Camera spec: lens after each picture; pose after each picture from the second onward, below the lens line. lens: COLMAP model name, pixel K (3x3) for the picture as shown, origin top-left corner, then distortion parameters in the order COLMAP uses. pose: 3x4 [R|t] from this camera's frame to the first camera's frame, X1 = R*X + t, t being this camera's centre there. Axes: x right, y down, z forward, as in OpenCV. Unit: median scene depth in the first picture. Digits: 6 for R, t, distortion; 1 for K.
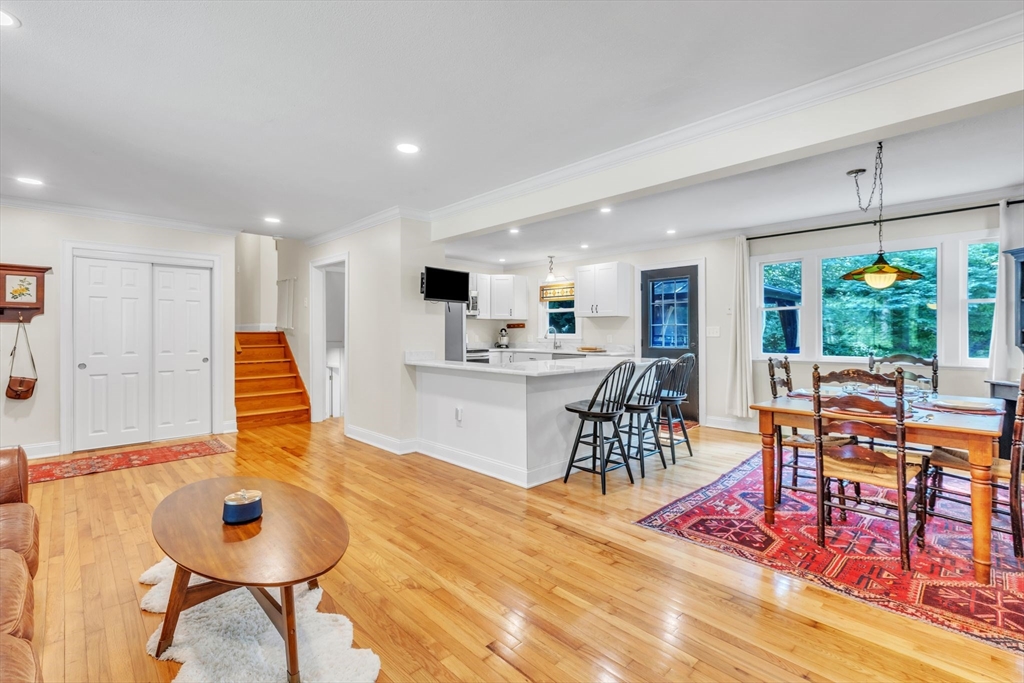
lens RADIAL K [[463.3, 0, 506.7], [0, 463.3, 332.0], [0, 0, 1]] dist [0.010759, -0.002202]
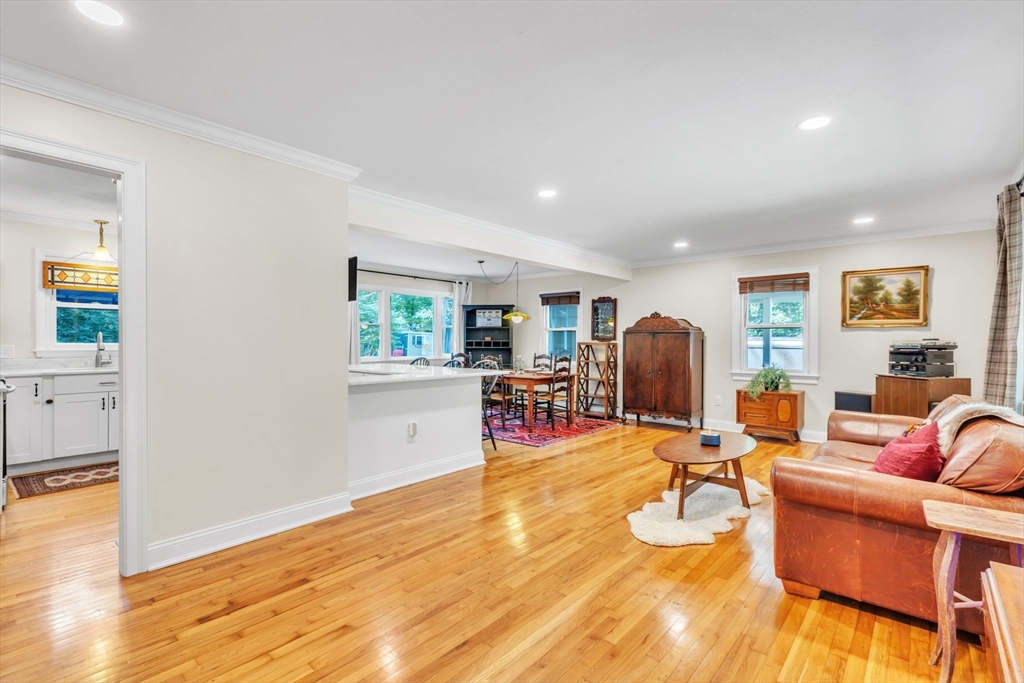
lens RADIAL K [[463.3, 0, 510.3], [0, 463.3, 344.2], [0, 0, 1]] dist [0.010759, -0.002202]
pose [[-0.083862, -0.006188, 0.996458, -0.614779], [-0.003395, 0.999977, 0.005924, -0.000262], [-0.996472, -0.002886, -0.083881, 0.514696]]
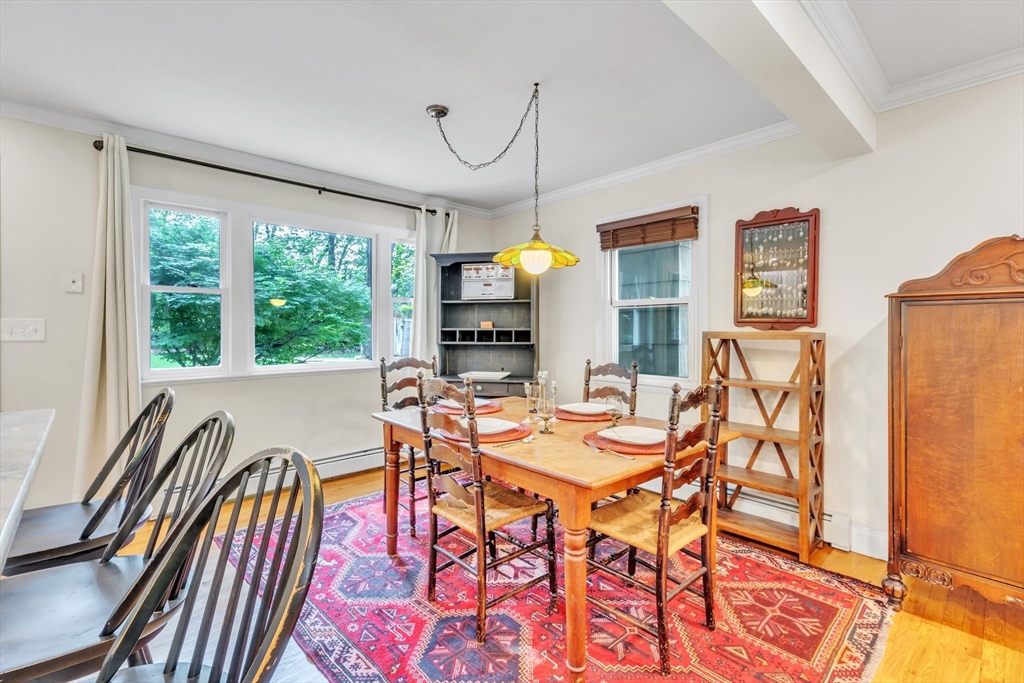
lens RADIAL K [[463.3, 0, 504.9], [0, 463.3, 327.3], [0, 0, 1]] dist [0.010759, -0.002202]
pose [[0.030072, 0.008720, 0.999510, 0.014291], [-0.000723, 0.999962, -0.008702, 0.000979], [-0.999547, -0.000461, 0.030077, 0.431978]]
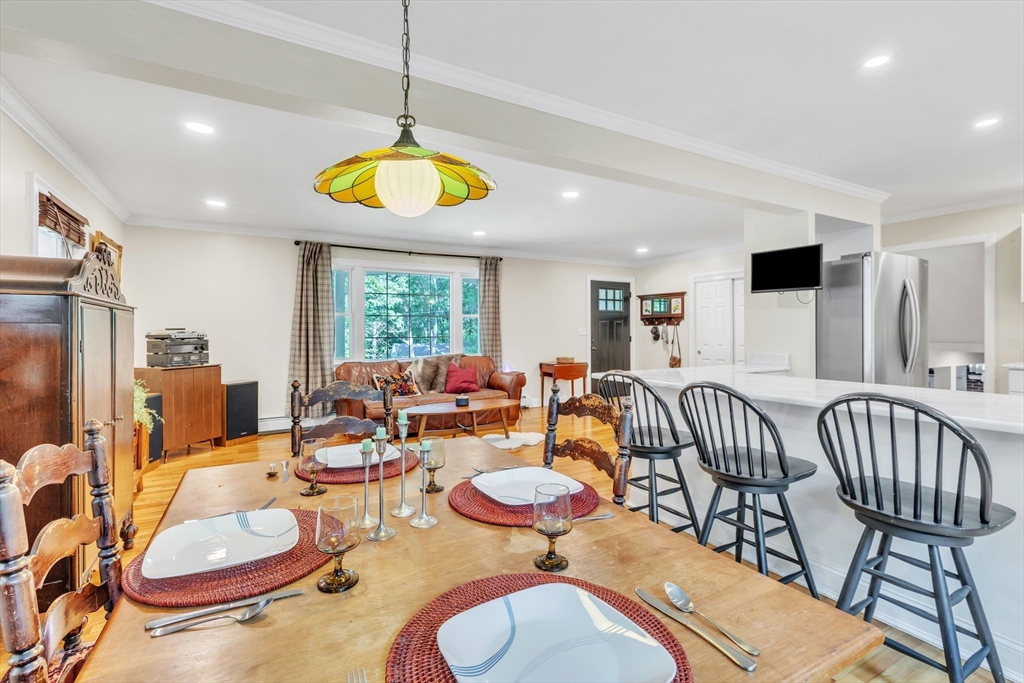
lens RADIAL K [[463.3, 0, 521.8], [0, 463.3, 340.0], [0, 0, 1]] dist [0.010759, -0.002202]
pose [[-0.262836, 0.011479, -0.964772, 0.474655], [0.008476, 0.999918, 0.009588, 0.008574], [0.964803, -0.005657, -0.262912, 0.526222]]
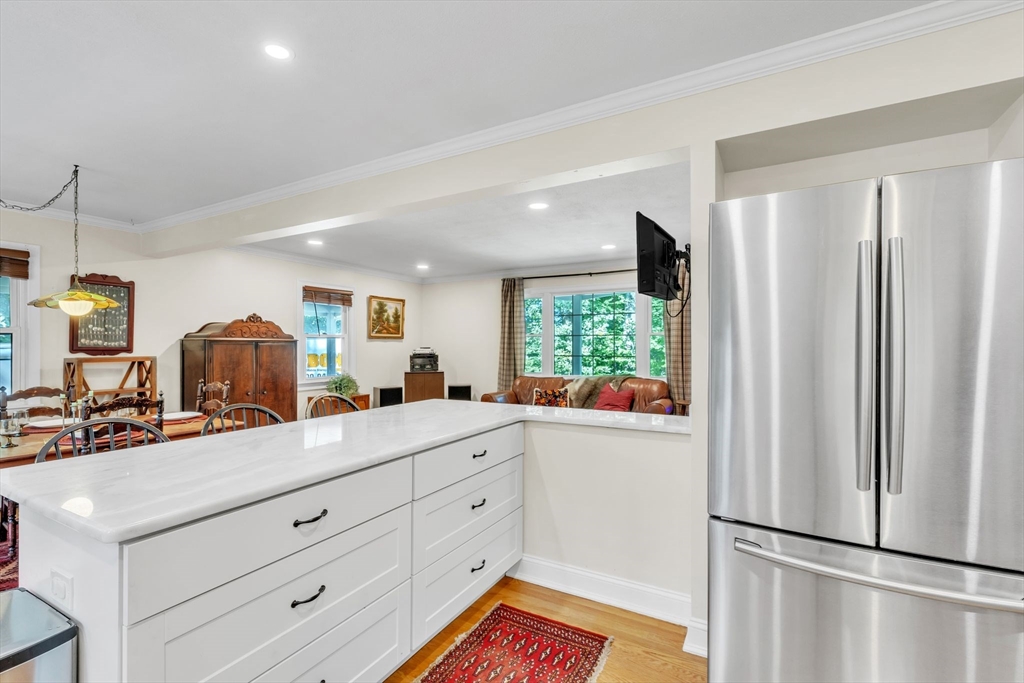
lens RADIAL K [[463.3, 0, 504.1], [0, 463.3, 346.8], [0, 0, 1]] dist [0.010759, -0.002202]
pose [[-0.961538, 0.003599, -0.274649, 0.089247], [0.001835, 0.999976, 0.006680, -0.013859], [0.274667, 0.005919, -0.961521, 0.919948]]
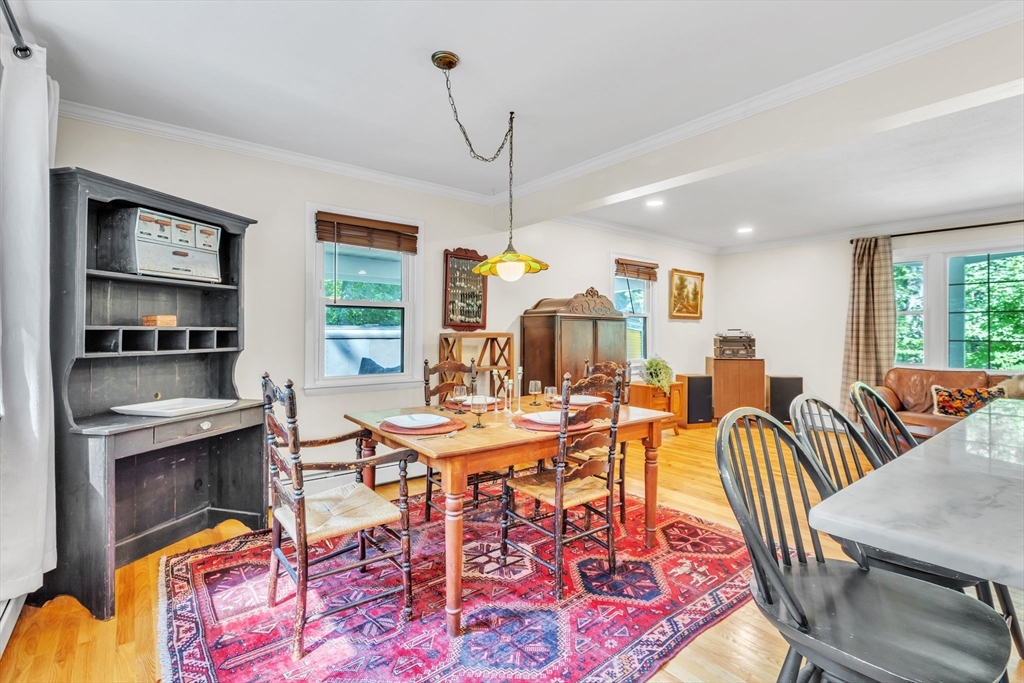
lens RADIAL K [[463.3, 0, 506.3], [0, 463.3, 328.6], [0, 0, 1]] dist [0.010759, -0.002202]
pose [[-0.994722, -0.003625, 0.102541, 0.304782], [-0.004158, 0.999979, -0.004981, -0.000748], [-0.102521, -0.005381, -0.994716, 0.779535]]
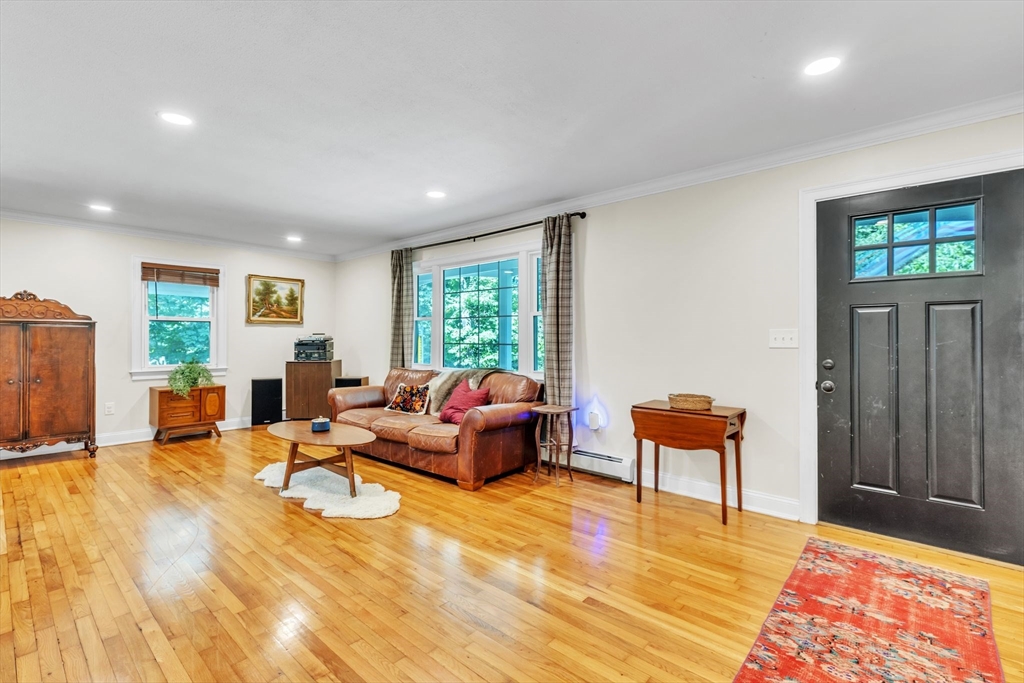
lens RADIAL K [[463.3, 0, 504.2], [0, 463.3, 338.3], [0, 0, 1]] dist [0.010759, -0.002202]
pose [[-0.998073, -0.001302, -0.062035, -0.326996], [-0.001536, 0.999992, 0.003713, -0.000386], [0.062029, 0.003801, -0.998067, 0.802294]]
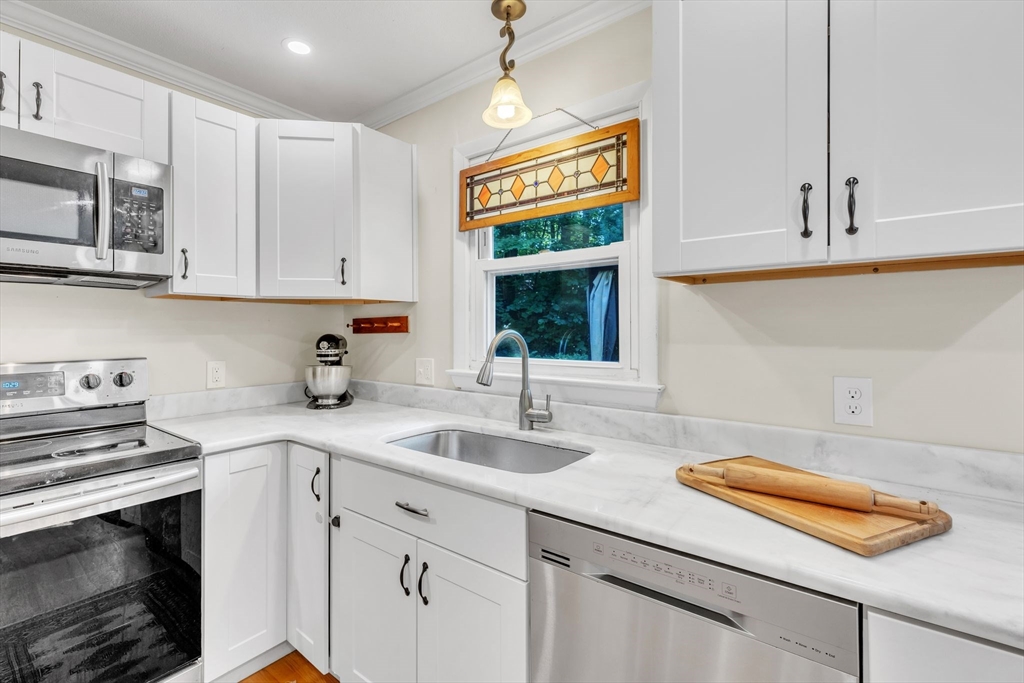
lens RADIAL K [[463.3, 0, 509.3], [0, 463.3, 325.1], [0, 0, 1]] dist [0.010759, -0.002202]
pose [[0.989664, -0.002077, 0.143388, 0.067774], [0.003160, 0.999968, -0.007320, -0.012484], [-0.143368, 0.007698, 0.989639, 0.817240]]
